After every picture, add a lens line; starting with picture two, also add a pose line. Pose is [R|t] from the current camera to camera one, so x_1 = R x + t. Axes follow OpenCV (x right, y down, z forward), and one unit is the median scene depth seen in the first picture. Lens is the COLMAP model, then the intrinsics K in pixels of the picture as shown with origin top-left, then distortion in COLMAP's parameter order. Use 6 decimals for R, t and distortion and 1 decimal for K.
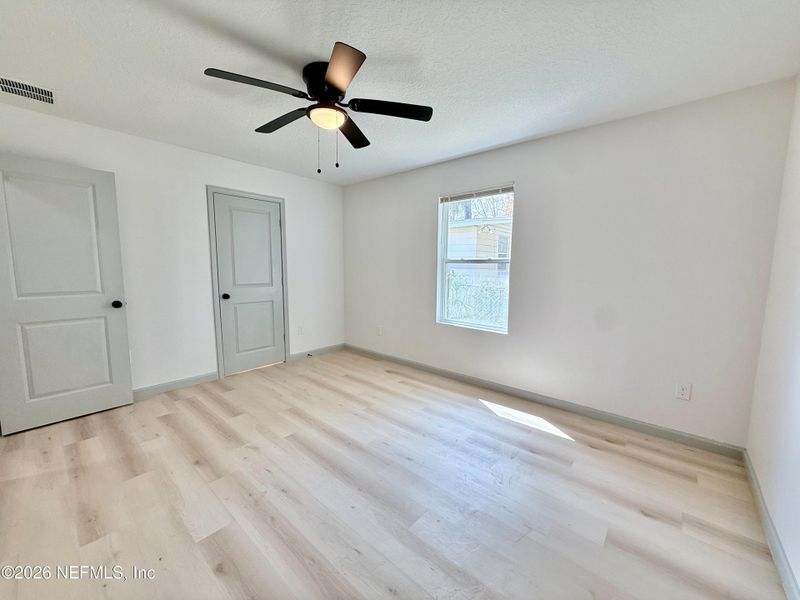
lens RADIAL K [[319.6, 0, 397.5], [0, 319.6, 300.9], [0, 0, 1]] dist [0.001860, 0.000191]
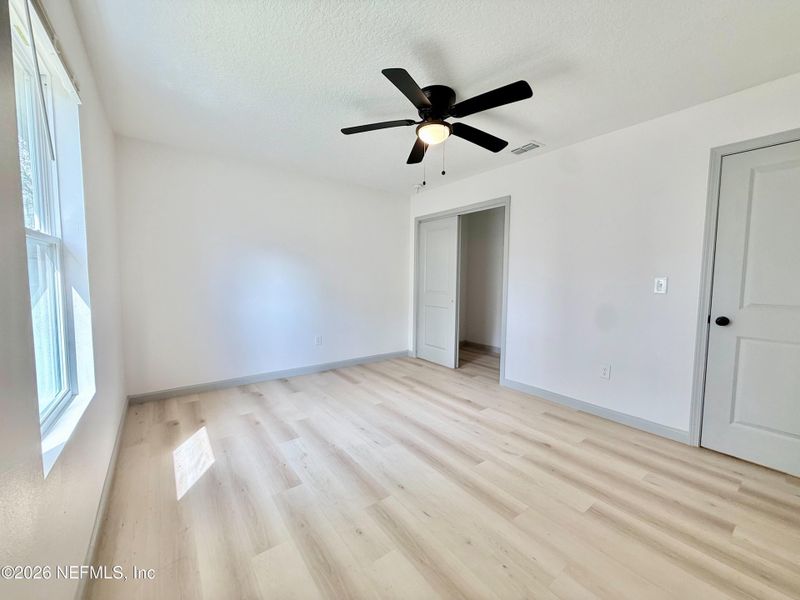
lens RADIAL K [[319.6, 0, 398.0], [0, 319.6, 302.1], [0, 0, 1]] dist [0.001860, 0.000191]
pose [[-0.977934, -0.035870, 0.205809, -0.295554], [0.002062, 0.983444, 0.181199, -0.169503], [-0.208902, 0.177625, -0.961670, 1.886194]]
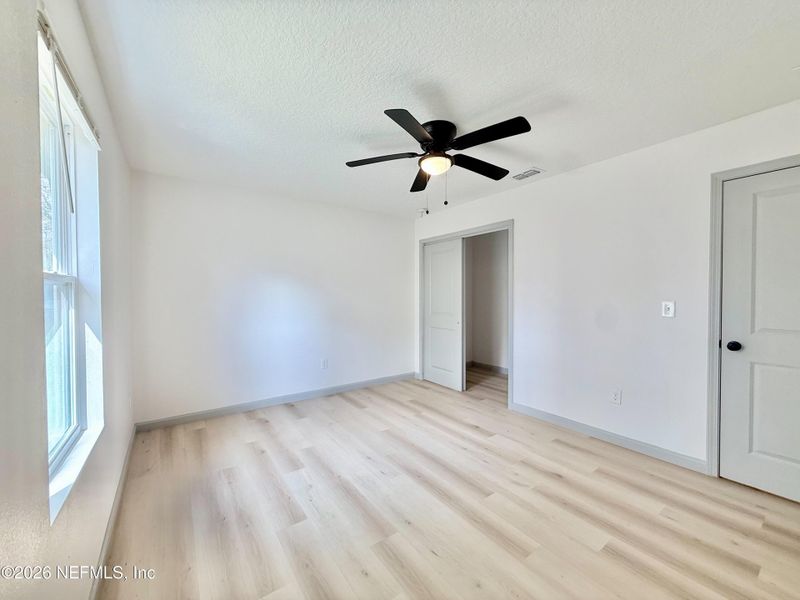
lens RADIAL K [[319.6, 0, 398.0], [0, 319.6, 302.1], [0, 0, 1]] dist [0.001860, 0.000191]
pose [[-0.973878, -0.013412, 0.226676, -0.300590], [0.016687, 0.991328, 0.130345, -0.204343], [-0.226458, 0.130723, -0.965209, 1.885412]]
